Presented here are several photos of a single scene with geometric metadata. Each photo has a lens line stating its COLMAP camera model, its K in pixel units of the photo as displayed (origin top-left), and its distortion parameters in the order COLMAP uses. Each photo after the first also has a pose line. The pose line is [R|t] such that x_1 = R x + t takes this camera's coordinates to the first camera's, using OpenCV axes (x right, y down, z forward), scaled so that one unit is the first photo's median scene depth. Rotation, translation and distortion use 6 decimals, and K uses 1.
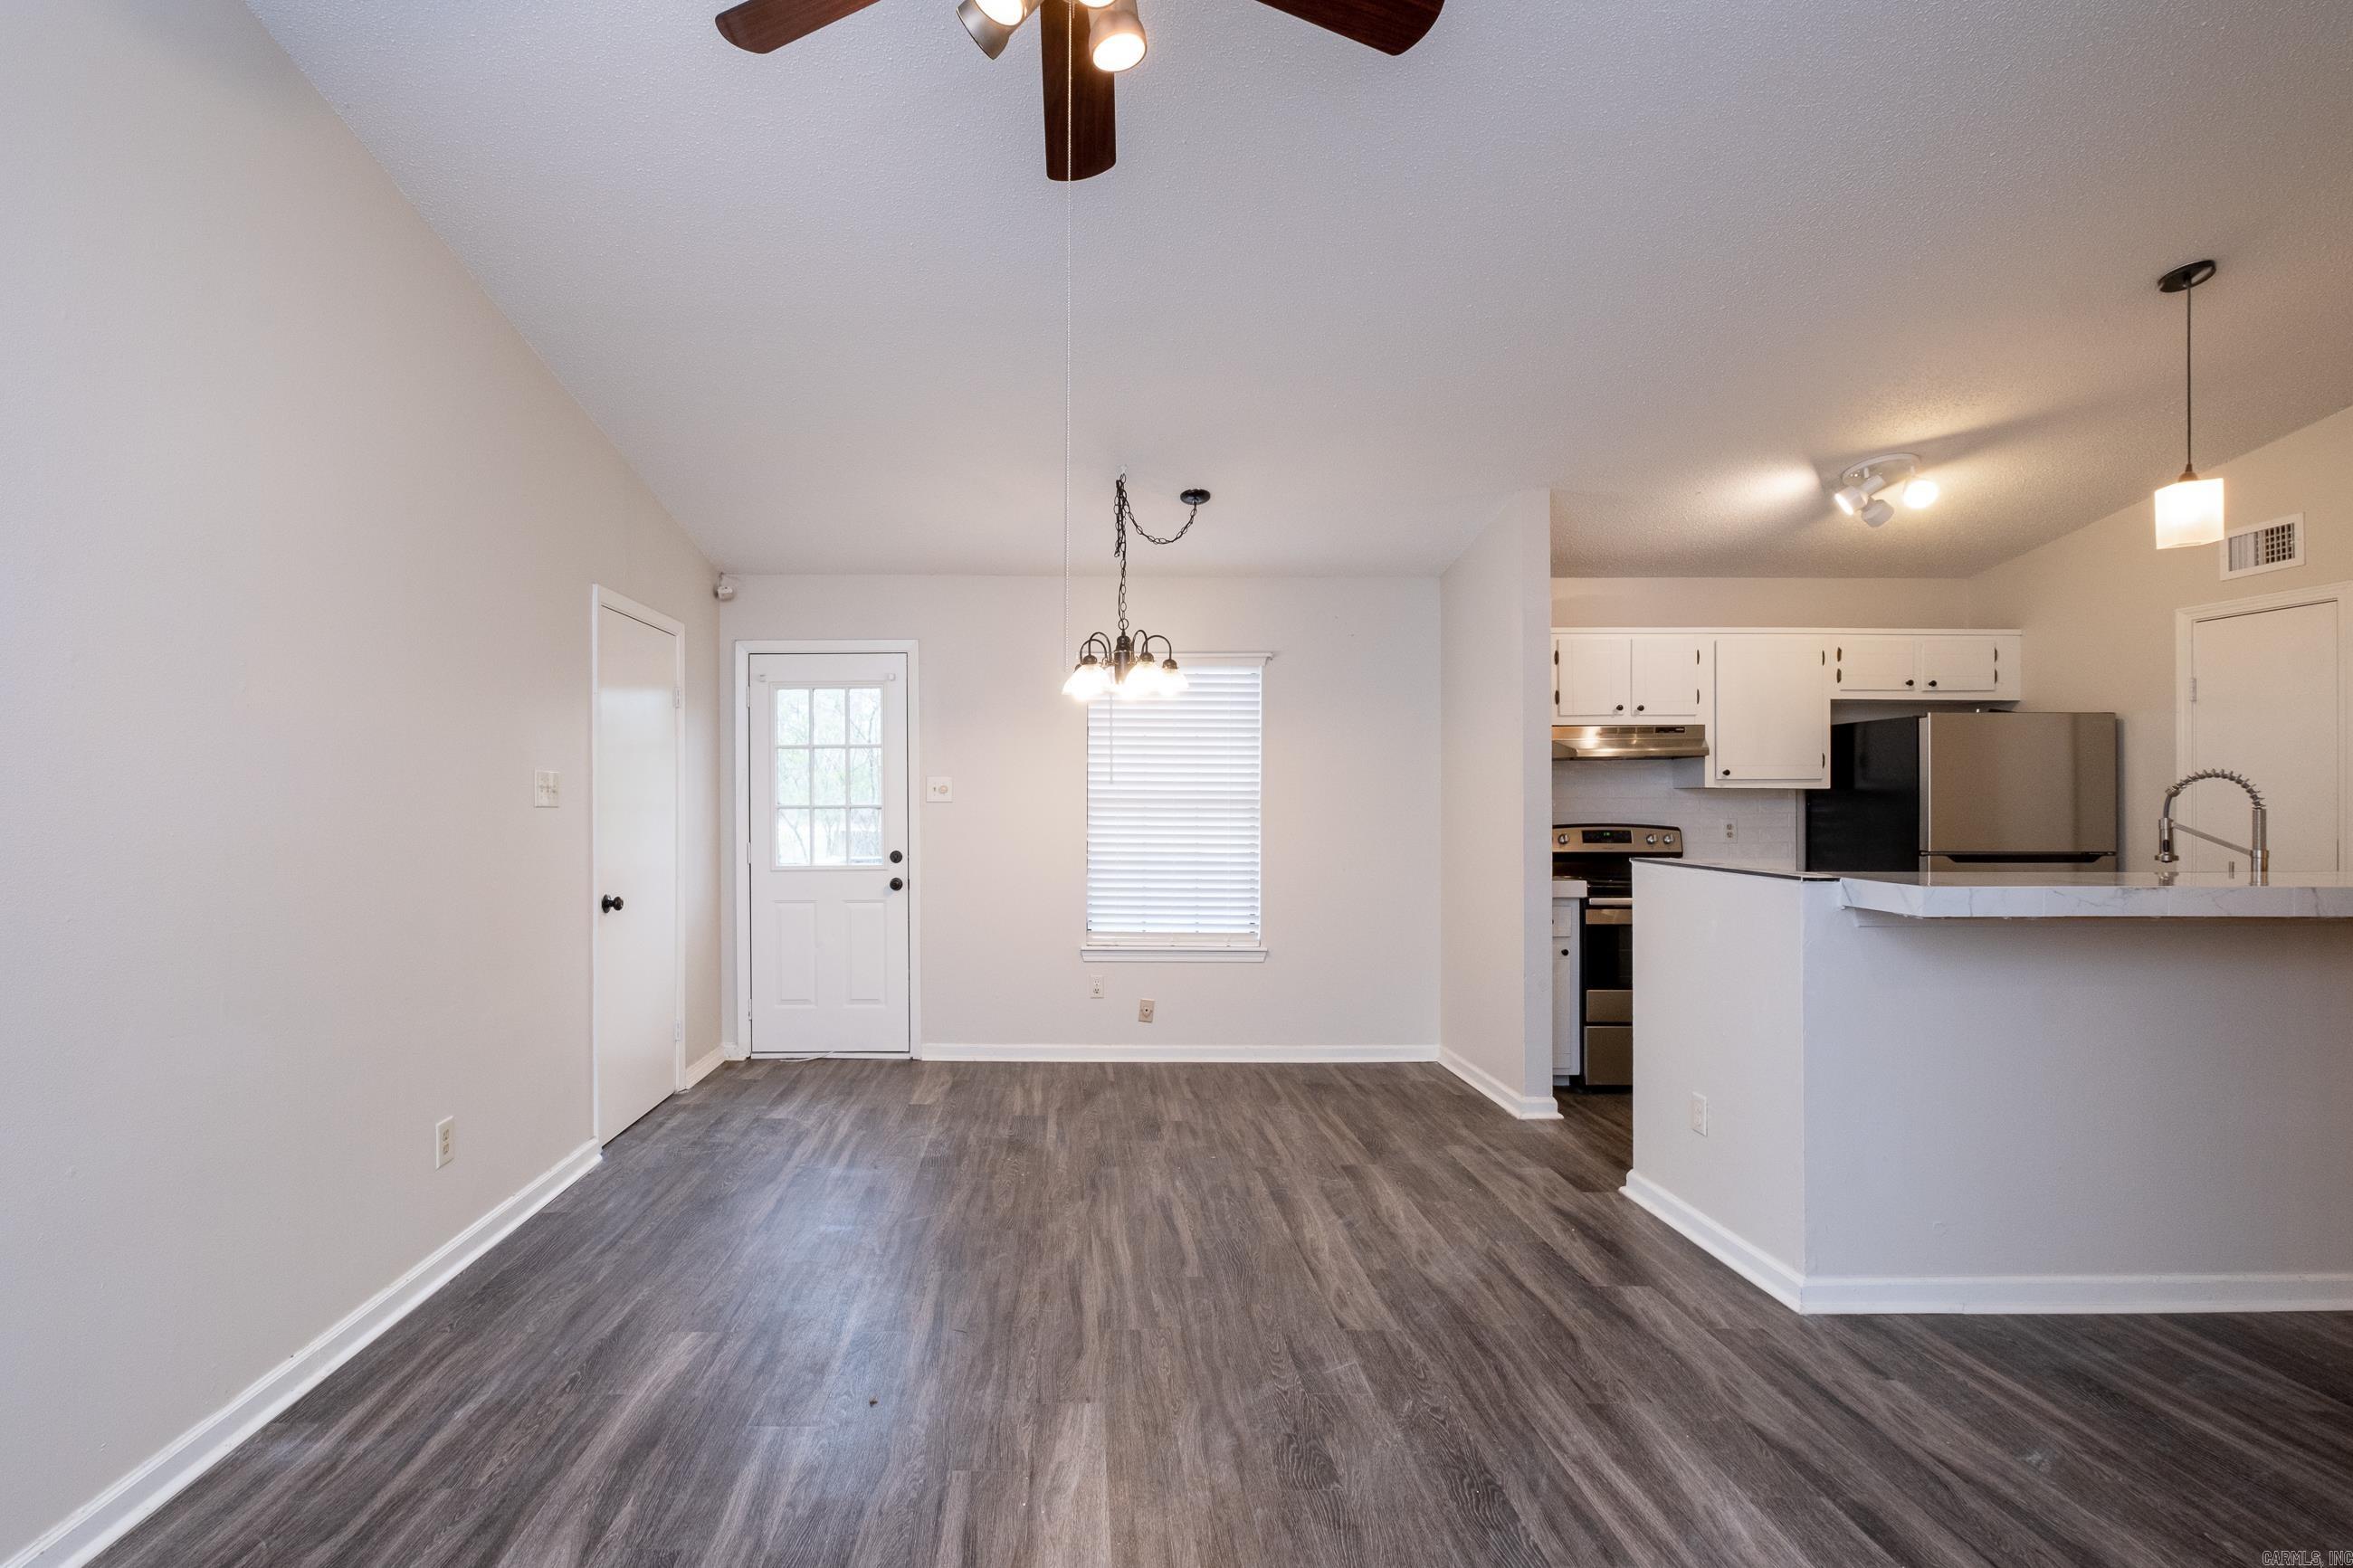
lens RADIAL K [[1130.1, 0, 1098.4], [0, 1130.1, 801.6], [0, 0, 1]] dist [-0.003418, -0.000933]
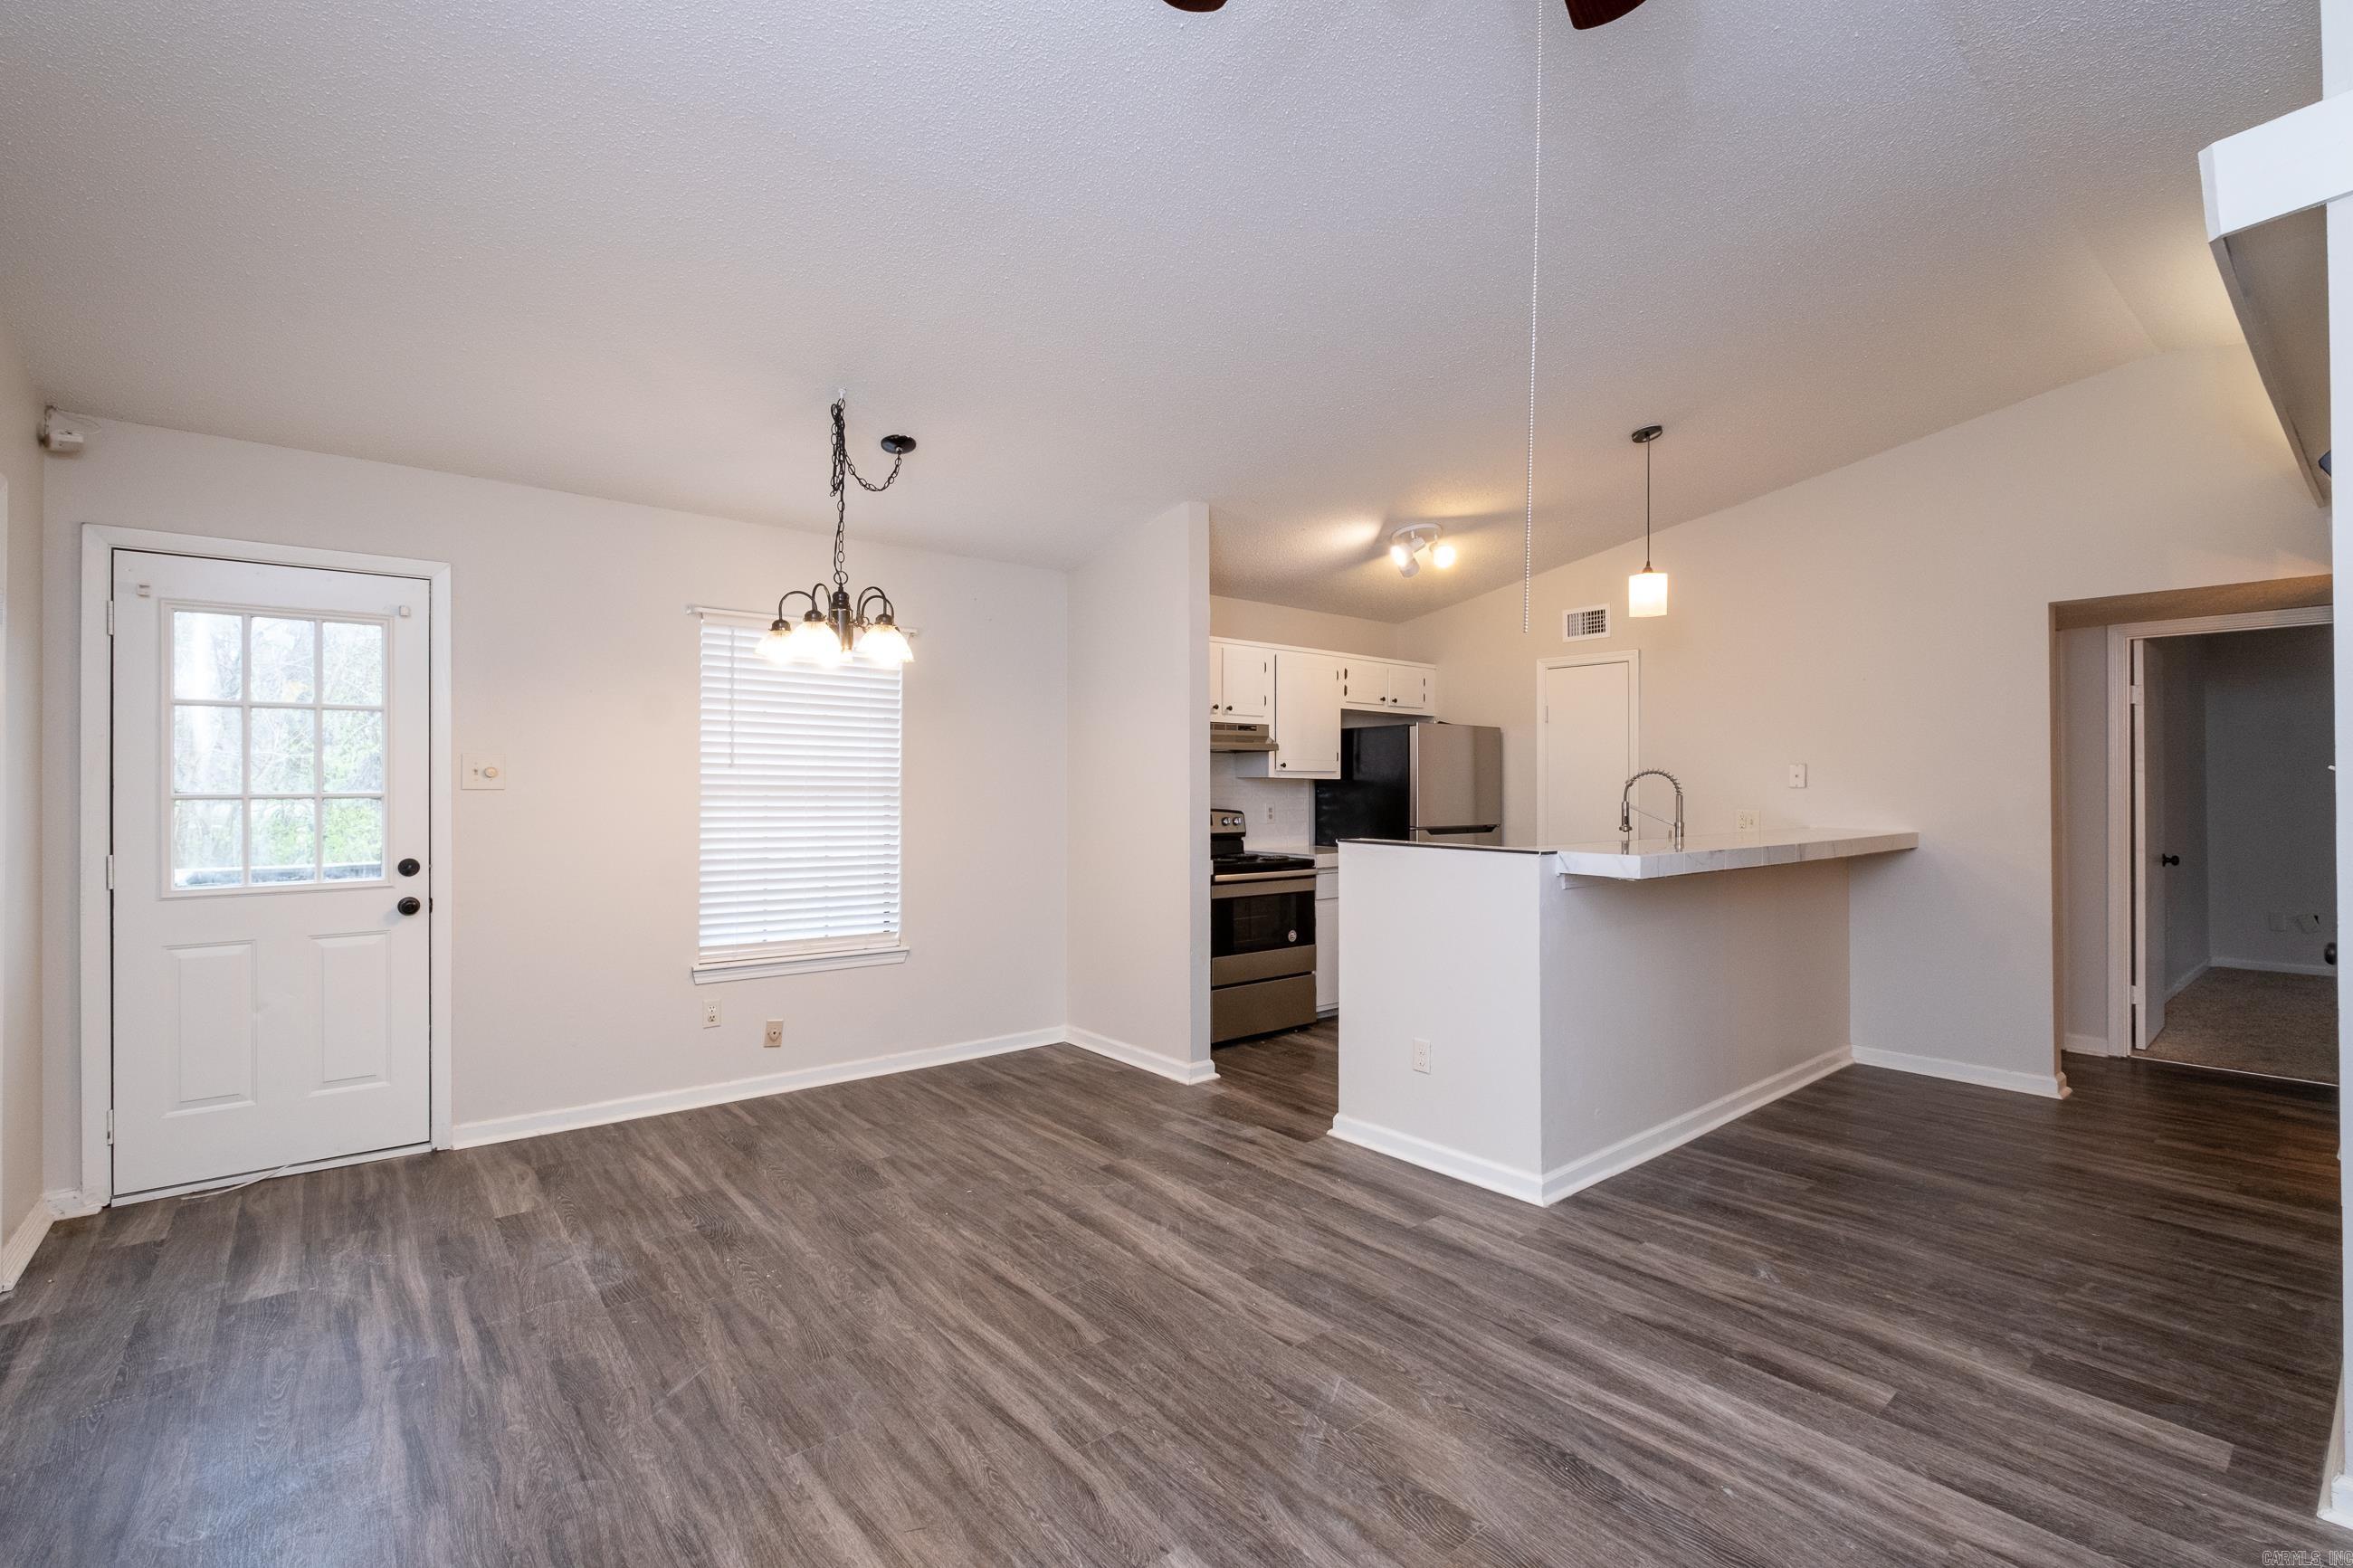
lens RADIAL K [[1037.0, 0, 1214.2], [0, 1037.0, 777.9], [0, 0, 1]] dist [-0.002577, -0.000543]
pose [[0.776280, 0.007343, 0.630346, -0.238402], [-0.000977, 0.999945, -0.010445, -0.000468], [-0.630388, 0.007492, 0.776244, 0.223449]]
